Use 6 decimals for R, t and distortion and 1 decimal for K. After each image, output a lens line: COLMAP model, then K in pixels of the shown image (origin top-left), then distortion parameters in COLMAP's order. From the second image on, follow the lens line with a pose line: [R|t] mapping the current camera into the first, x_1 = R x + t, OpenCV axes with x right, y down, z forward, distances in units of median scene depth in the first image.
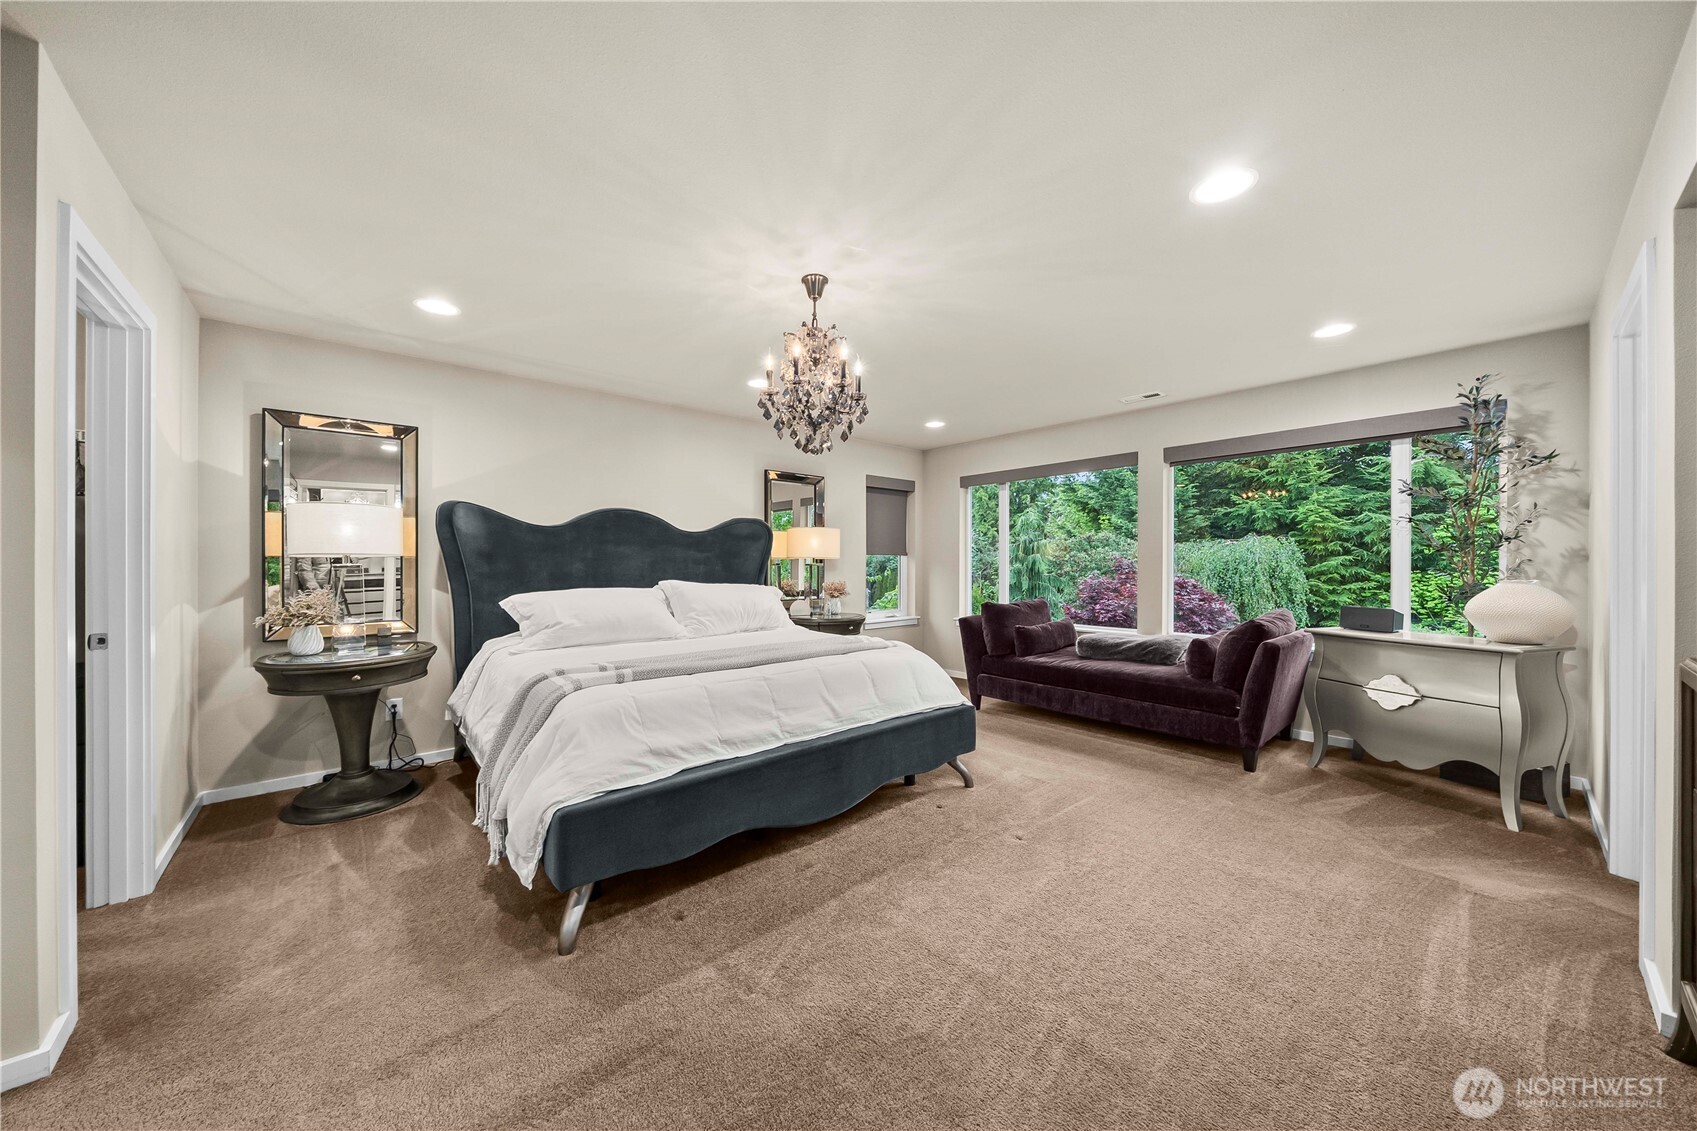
lens RADIAL K [[580.7, 0, 844.1], [0, 580.7, 562.4], [0, 0, 1]] dist [-0.002660, -0.000121]
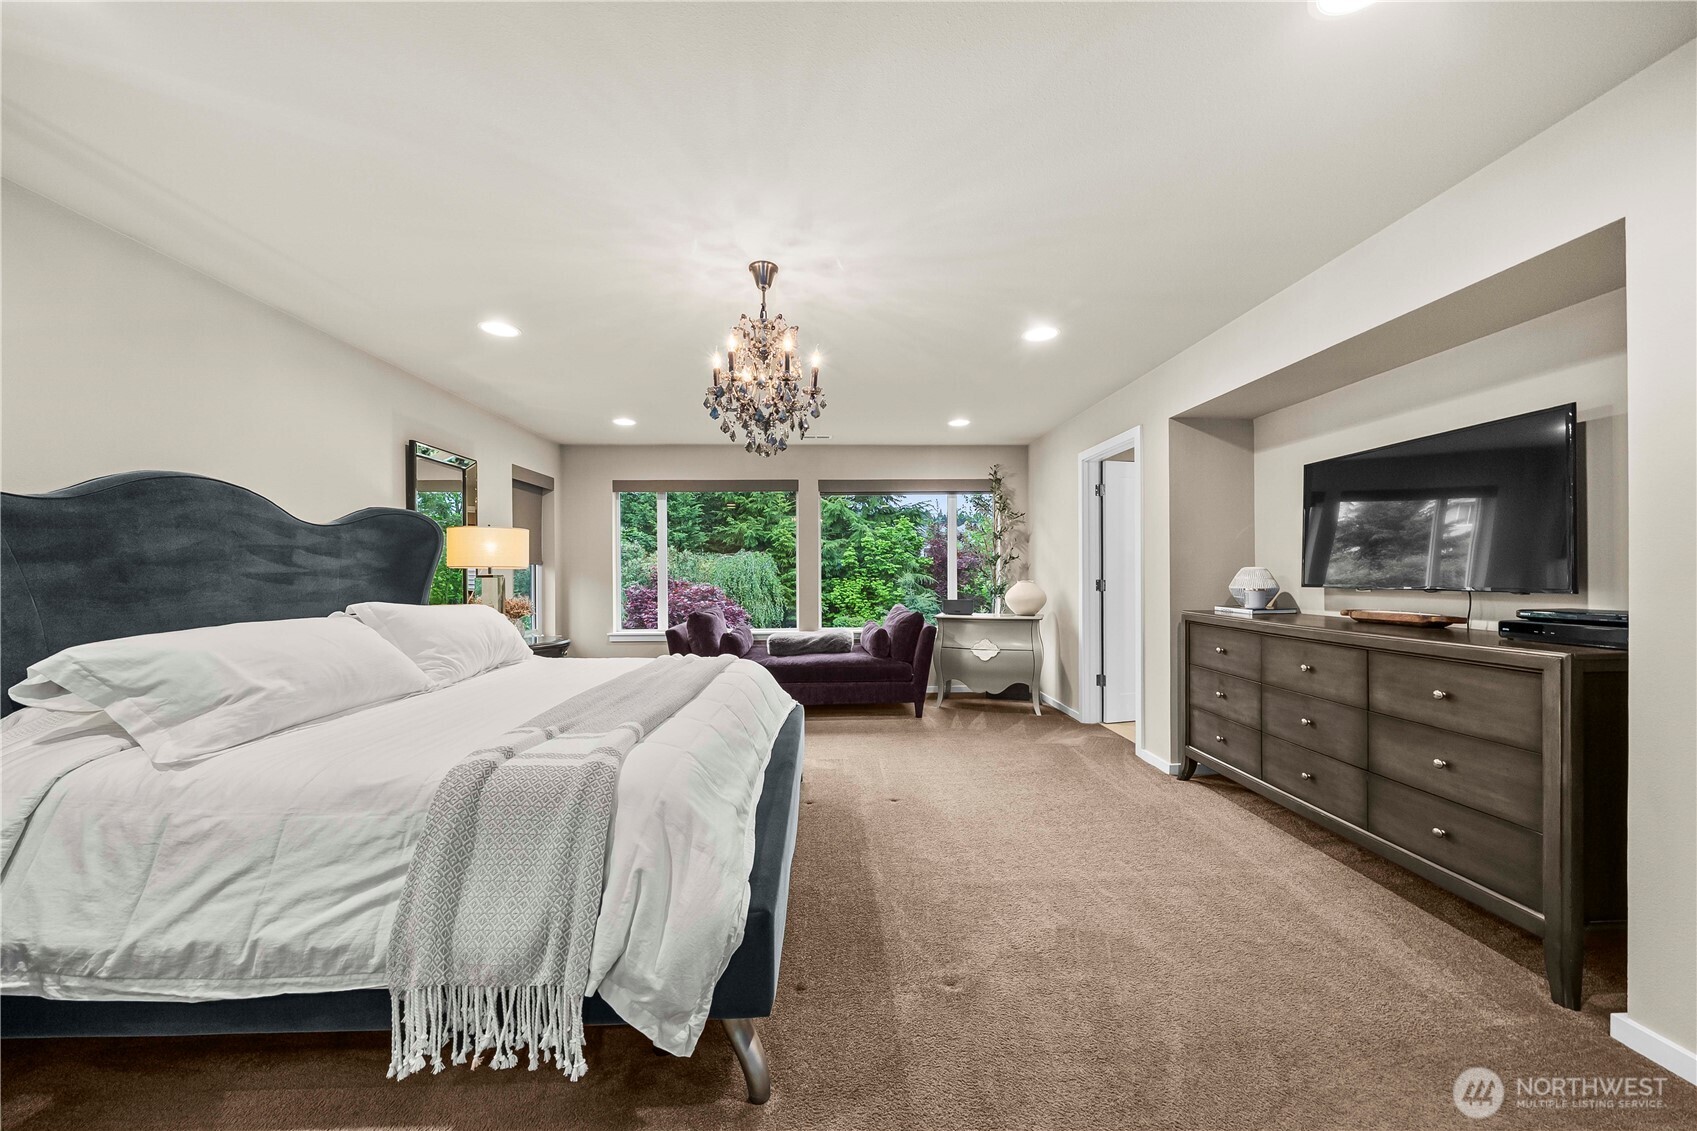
lens RADIAL K [[580.7, 0, 844.6], [0, 580.7, 569.6], [0, 0, 1]] dist [-0.002660, -0.000121]
pose [[0.631026, 0.000047, 0.775761, -0.468634], [0.005614, 0.999974, -0.004627, 0.001201], [-0.775741, 0.007275, 0.631009, 0.214014]]
